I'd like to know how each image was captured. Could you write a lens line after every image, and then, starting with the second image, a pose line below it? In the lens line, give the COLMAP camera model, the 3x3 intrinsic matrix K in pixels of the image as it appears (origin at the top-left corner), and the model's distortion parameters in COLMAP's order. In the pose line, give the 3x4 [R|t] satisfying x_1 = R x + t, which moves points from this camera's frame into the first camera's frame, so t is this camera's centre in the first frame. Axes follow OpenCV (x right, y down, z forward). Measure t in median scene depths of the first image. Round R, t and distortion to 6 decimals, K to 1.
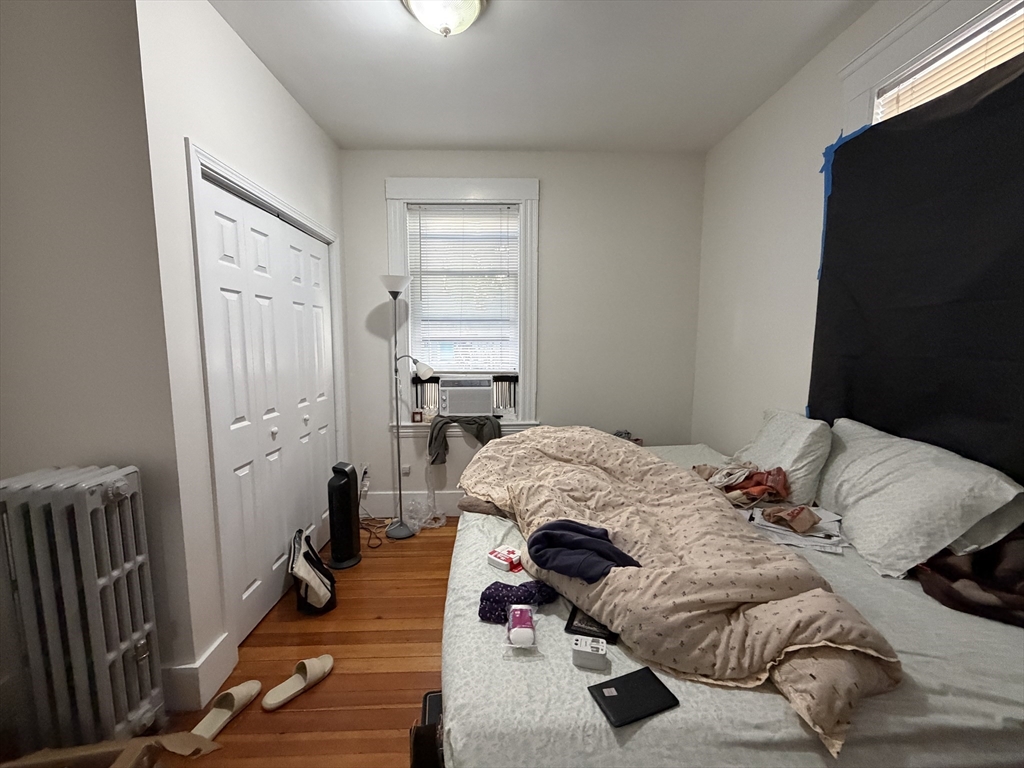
lens RADIAL K [[408.4, 0, 511.7], [0, 408.4, 384.2], [0, 0, 1]] dist [0.000897, -0.000572]
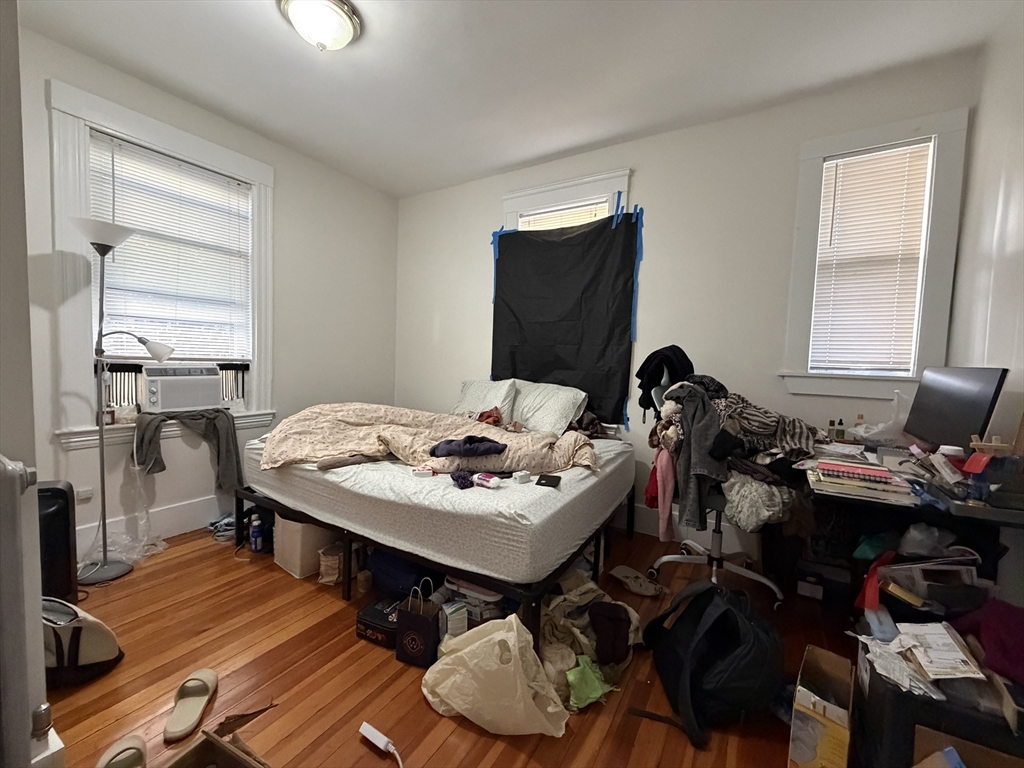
lens RADIAL K [[408.4, 0, 510.7], [0, 408.4, 382.5], [0, 0, 1]] dist [0.000897, -0.000572]
pose [[0.547701, -0.029587, 0.836151, -0.463374], [0.059439, 0.998225, -0.003612, 0.064909], [-0.834560, 0.051679, 0.548487, -0.017540]]
